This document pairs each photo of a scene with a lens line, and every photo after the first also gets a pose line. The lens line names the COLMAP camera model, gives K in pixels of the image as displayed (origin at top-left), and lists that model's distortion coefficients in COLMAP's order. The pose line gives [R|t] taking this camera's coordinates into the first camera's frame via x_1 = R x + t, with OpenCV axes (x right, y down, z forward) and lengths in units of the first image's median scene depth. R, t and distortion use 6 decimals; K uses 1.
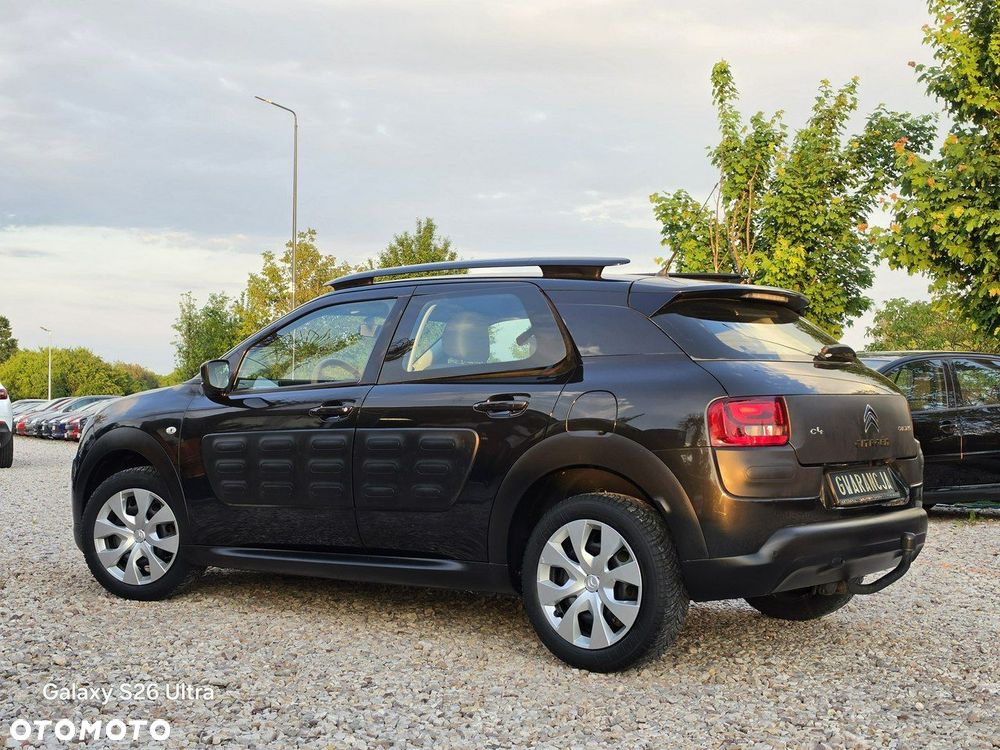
lens RADIAL K [[1383.5, 0, 513.9], [0, 1383.5, 372.7], [0, 0, 1]] dist [0.196964, -0.610497]
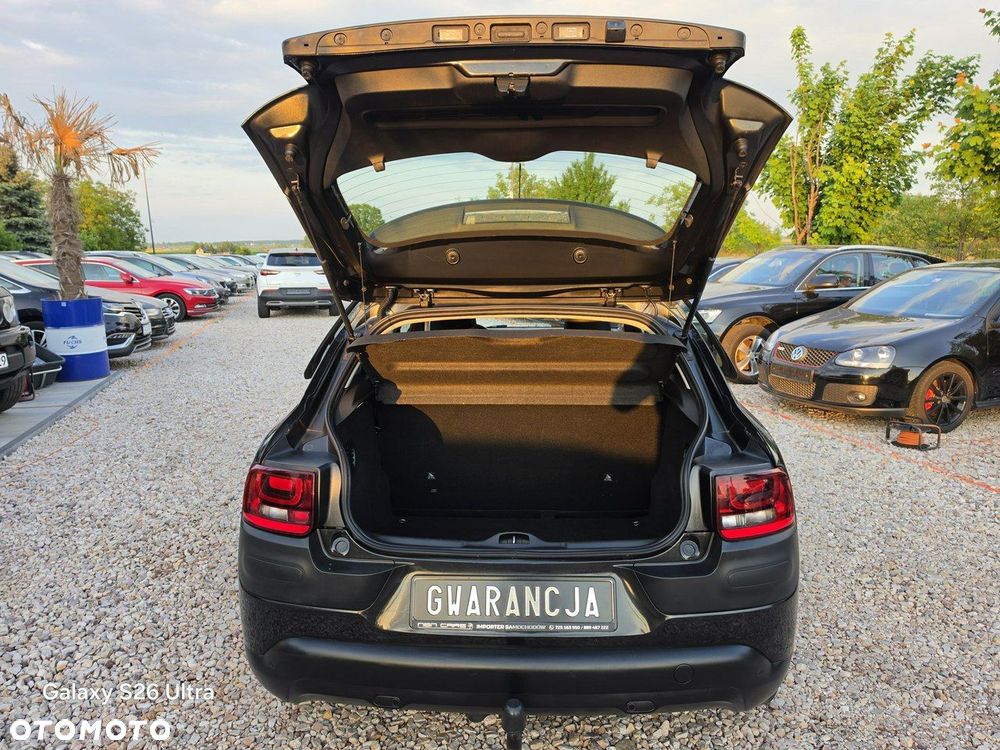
lens RADIAL K [[705.2, 0, 502.0], [0, 705.2, 369.7], [0, 0, 1]] dist [-0.002177, -0.000126]
pose [[0.983222, 0.020672, -0.181237, -0.016782], [0.014686, 0.981361, 0.191609, -0.031197], [0.181820, -0.191056, 0.964593, 0.254994]]
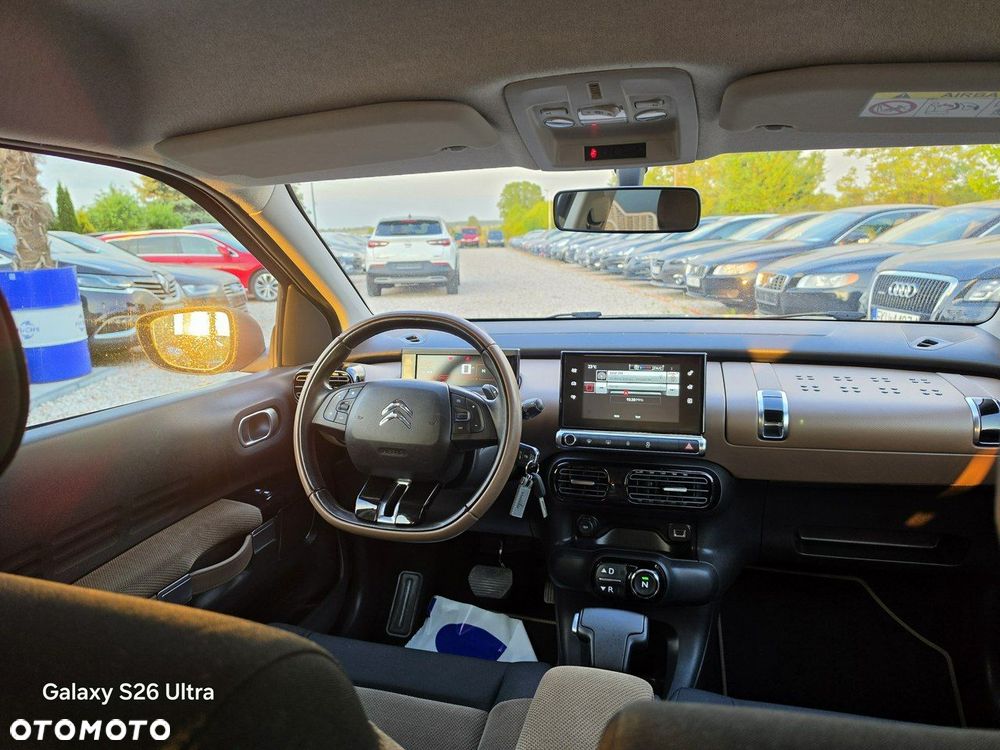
lens RADIAL K [[699.7, 0, 500.0], [0, 699.7, 375.0], [0, 0, 1]] dist [0.059989, -0.078292]
pose [[0.916198, 0.050160, -0.397575, -0.038738], [0.042919, 0.974145, 0.221809, -0.009128], [0.398421, -0.220285, 0.890357, 0.432353]]
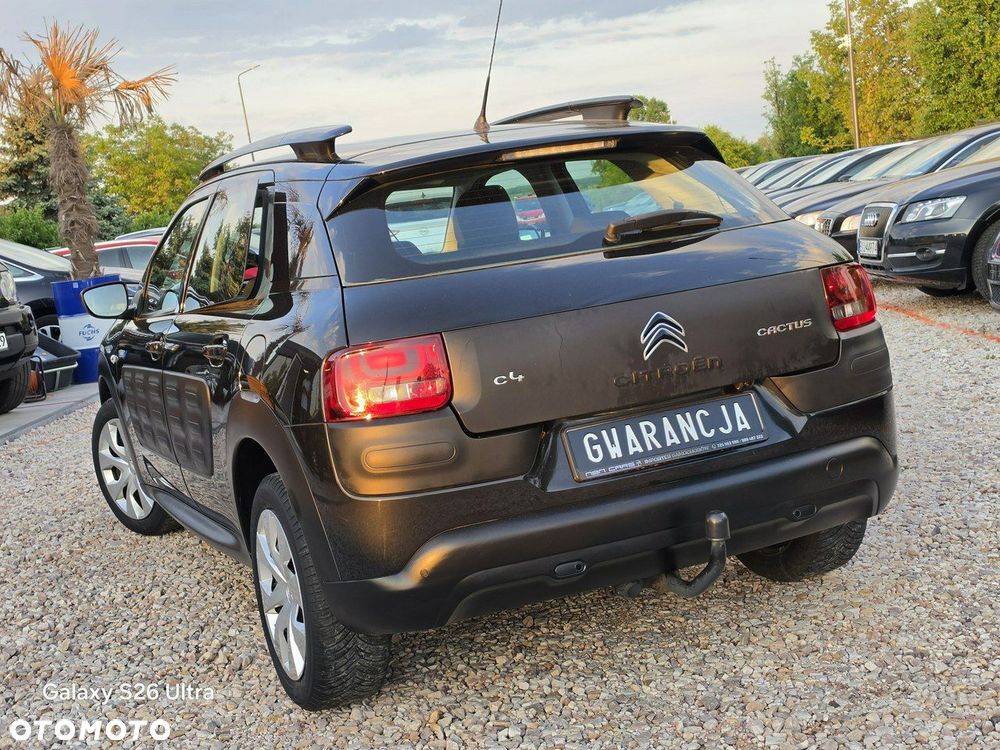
lens RADIAL K [[1385.0, 0, 469.6], [0, 1385.0, 379.3], [0, 0, 1]] dist [0.167417, -0.370615]
pose [[0.867865, -0.056124, -0.493620, 0.146006], [0.141937, 0.980195, 0.138102, -0.013888], [0.476093, -0.189917, 0.858642, 0.122369]]
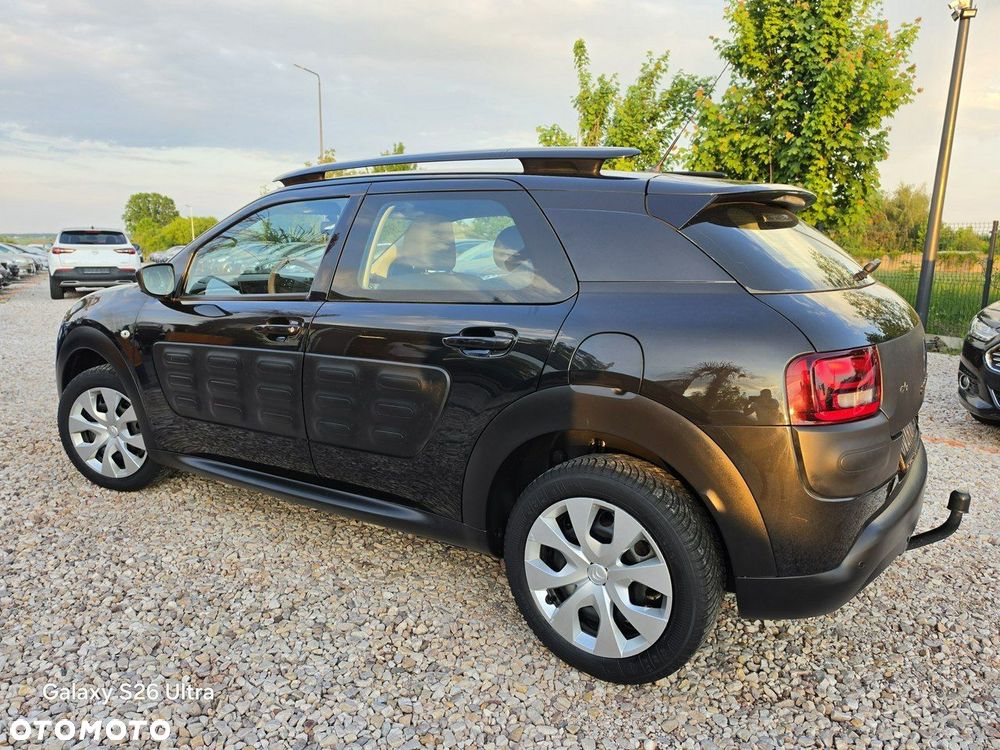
lens RADIAL K [[699.7, 0, 500.0], [0, 699.7, 375.0], [0, 0, 1]] dist [0.059989, -0.078292]
pose [[0.997394, -0.009944, 0.071460, -0.007607], [-0.004611, 0.979645, 0.200686, -0.011272], [-0.072001, -0.200492, 0.977046, 0.181454]]
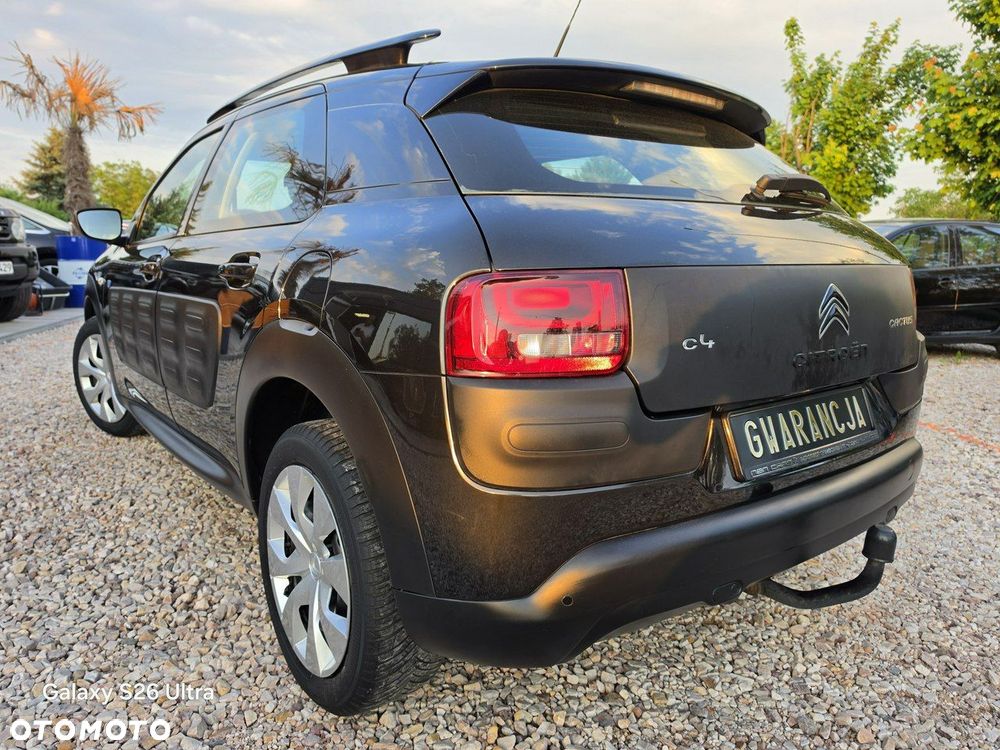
lens RADIAL K [[710.2, 0, 500.6], [0, 710.2, 372.5], [0, 0, 1]] dist [-0.004782, -0.001989]
pose [[0.969420, 0.057666, -0.238535, 0.058852], [-0.011345, 0.981492, 0.191167, 0.001654], [0.245144, -0.182615, 0.952132, 0.209708]]
